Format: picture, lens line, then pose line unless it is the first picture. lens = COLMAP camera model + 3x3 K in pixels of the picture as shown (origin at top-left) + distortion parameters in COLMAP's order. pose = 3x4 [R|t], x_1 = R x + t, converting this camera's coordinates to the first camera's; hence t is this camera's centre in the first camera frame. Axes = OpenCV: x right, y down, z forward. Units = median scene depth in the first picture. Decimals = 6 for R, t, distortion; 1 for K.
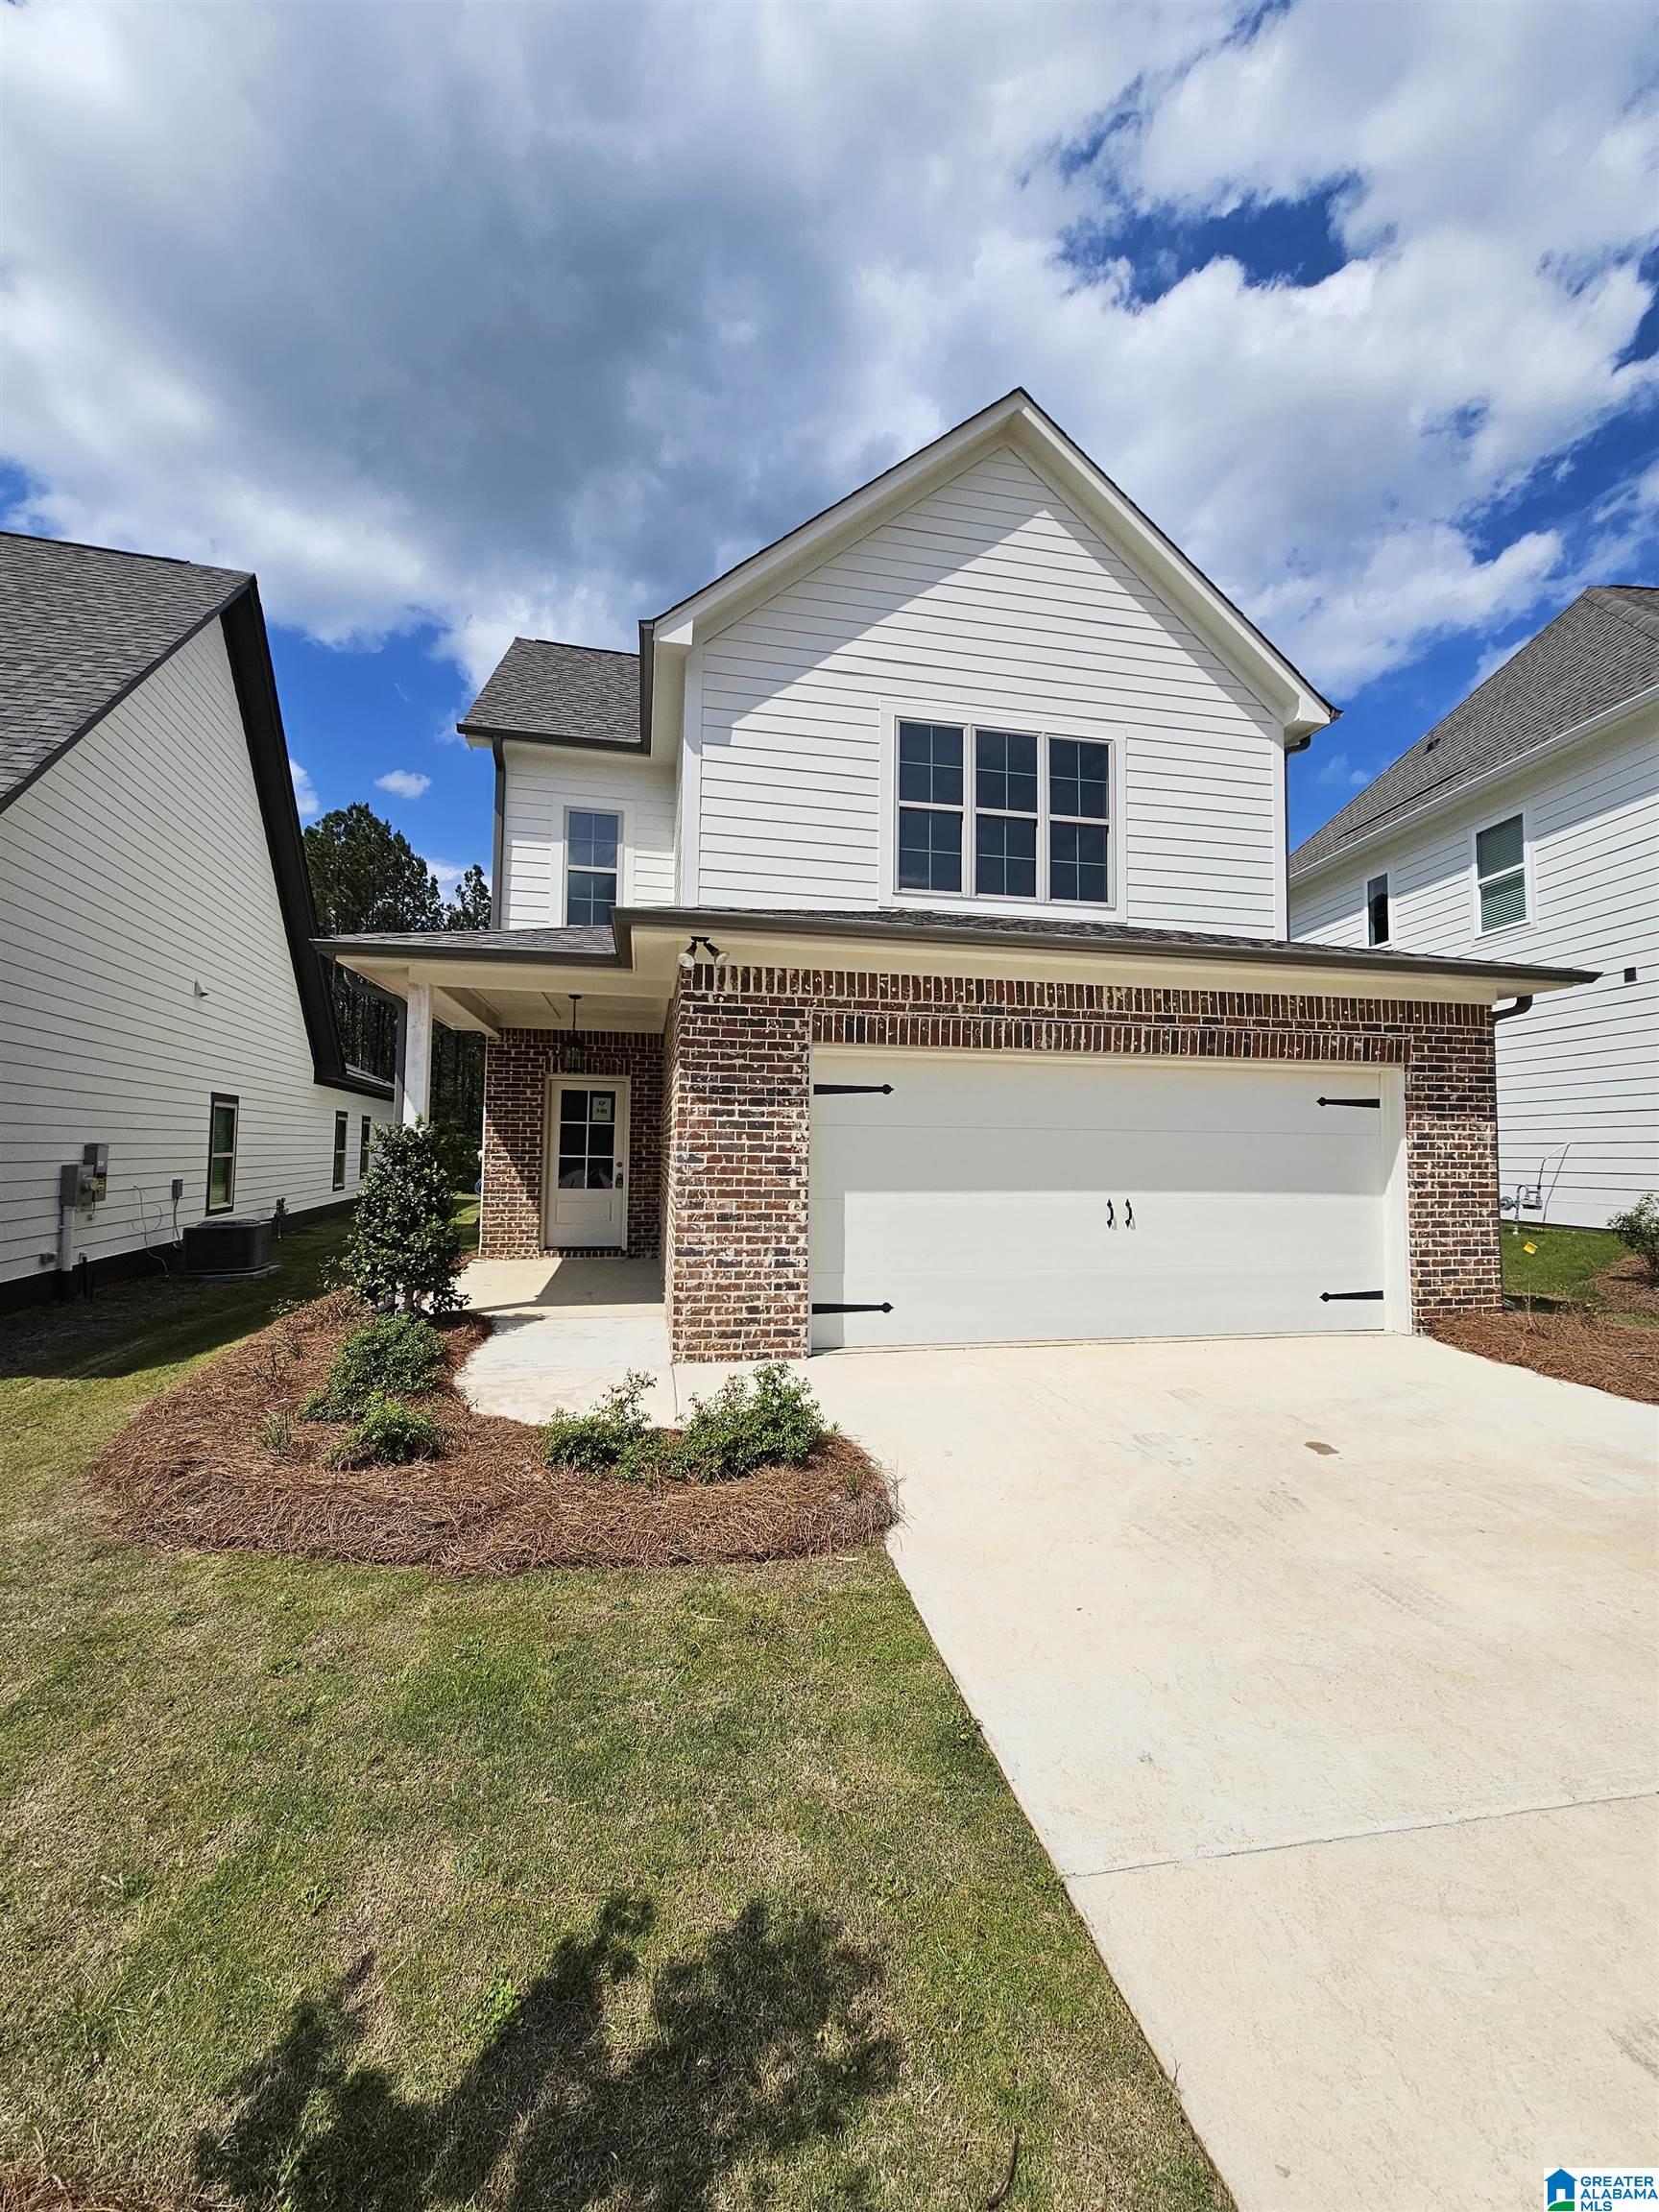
lens RADIAL K [[907.9, 0, 829.3], [0, 907.9, 1100.3], [0, 0, 1]] dist [-0.000132, -0.000205]
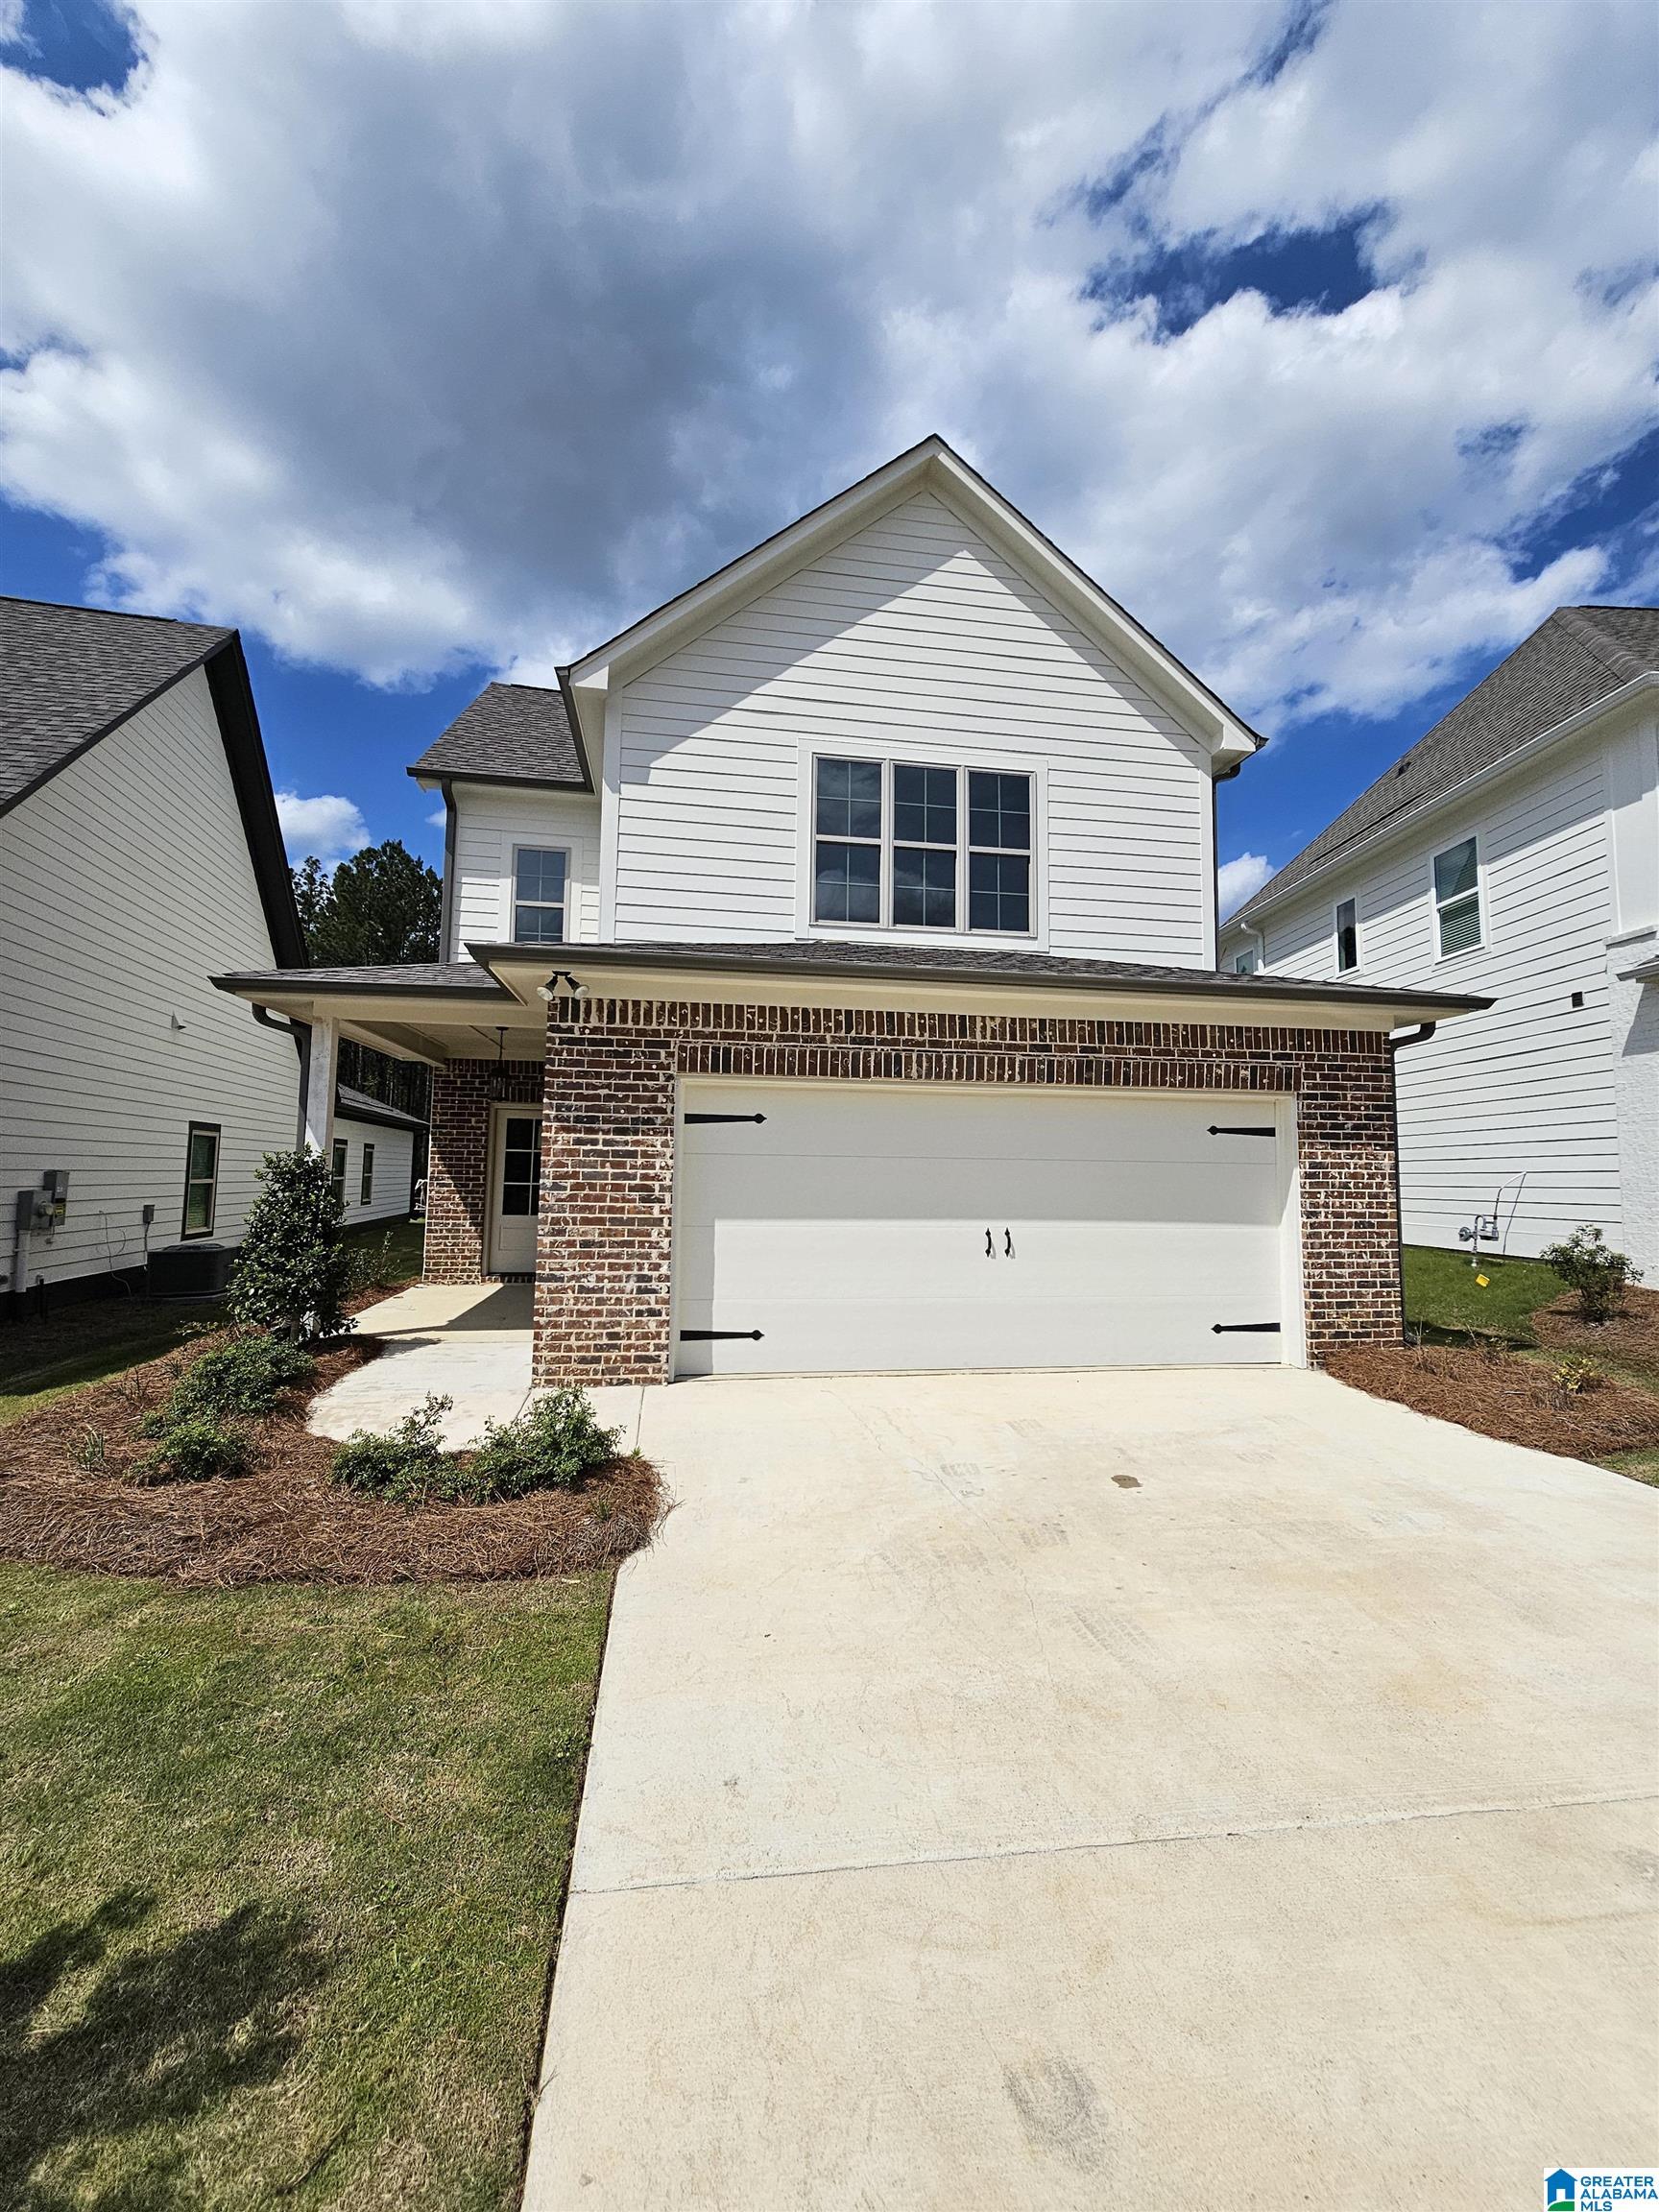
lens RADIAL K [[907.9, 0, 826.3], [0, 907.9, 1100.9], [0, 0, 1]] dist [-0.000132, -0.000205]
pose [[0.998960, -0.001800, -0.045553, 0.131616], [0.000495, 0.999589, -0.028652, -0.002006], [0.045586, 0.028600, 0.998551, -0.008522]]
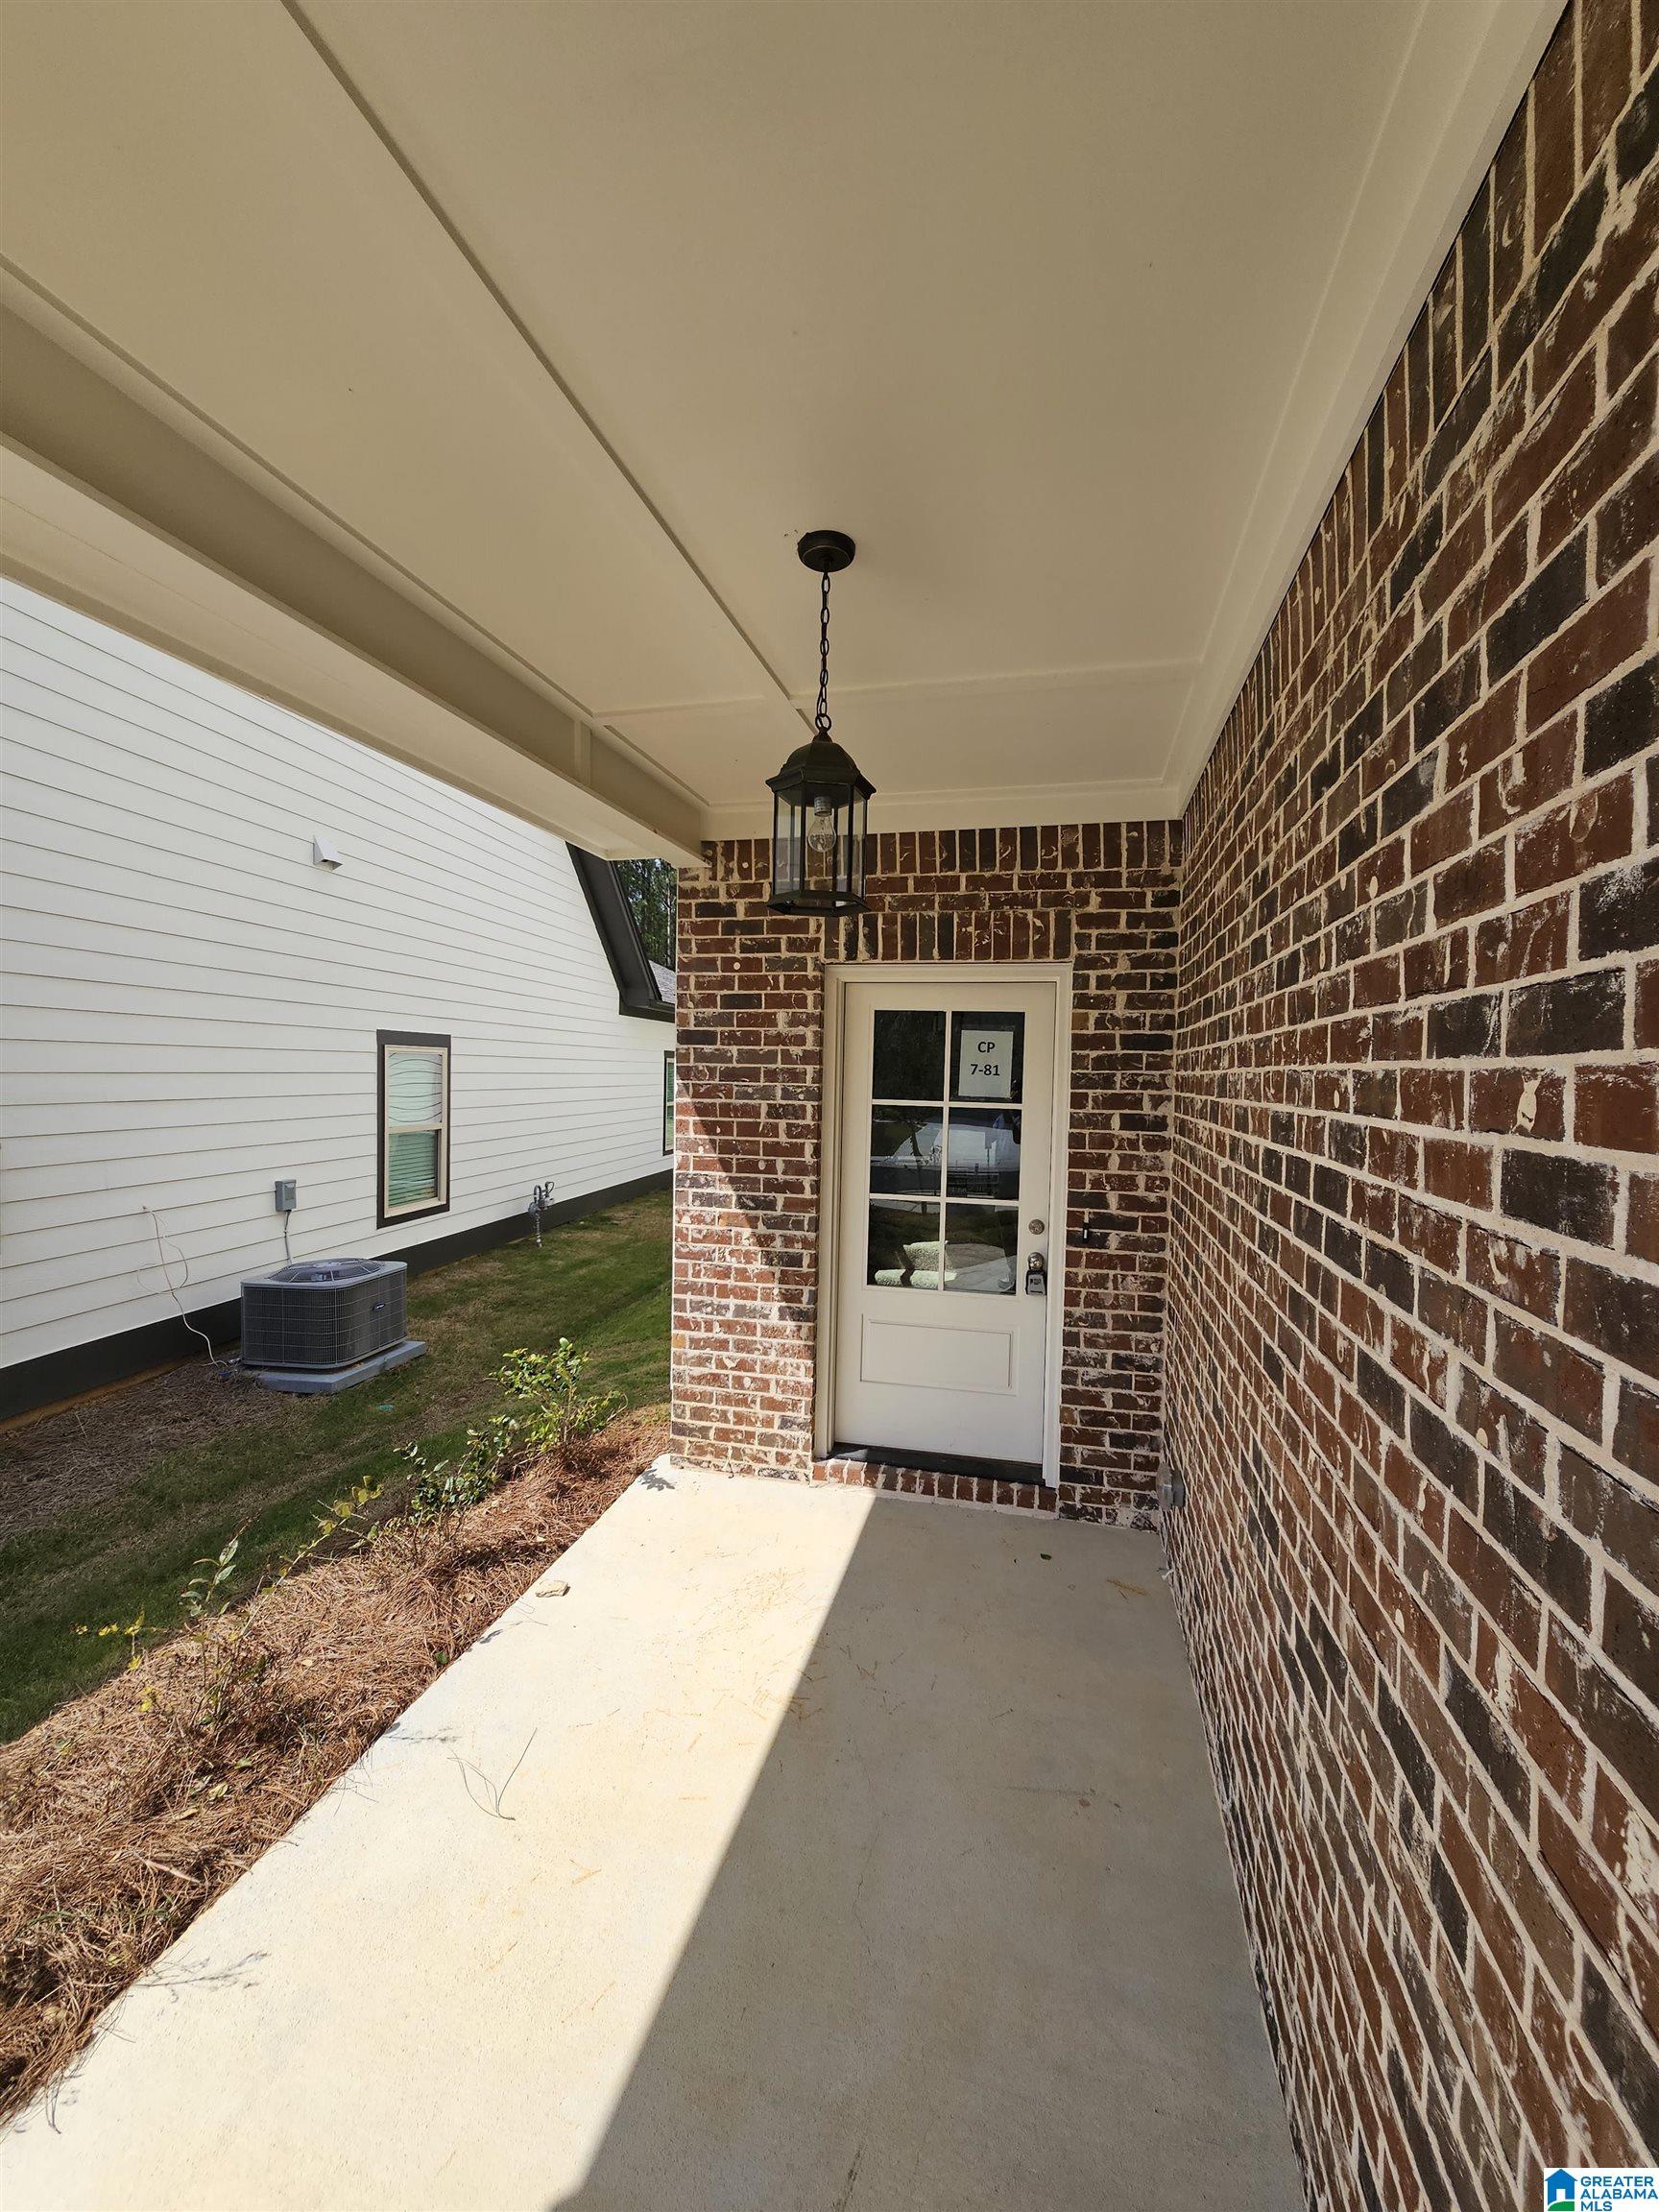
lens RADIAL K [[907.9, 0, 826.3], [0, 907.9, 1102.2], [0, 0, 1]] dist [-0.000132, -0.000205]
pose [[0.899096, 0.019881, -0.437301, -0.183813], [0.015440, 0.996906, 0.077067, -0.004024], [0.437480, -0.076043, 0.896007, 0.791438]]
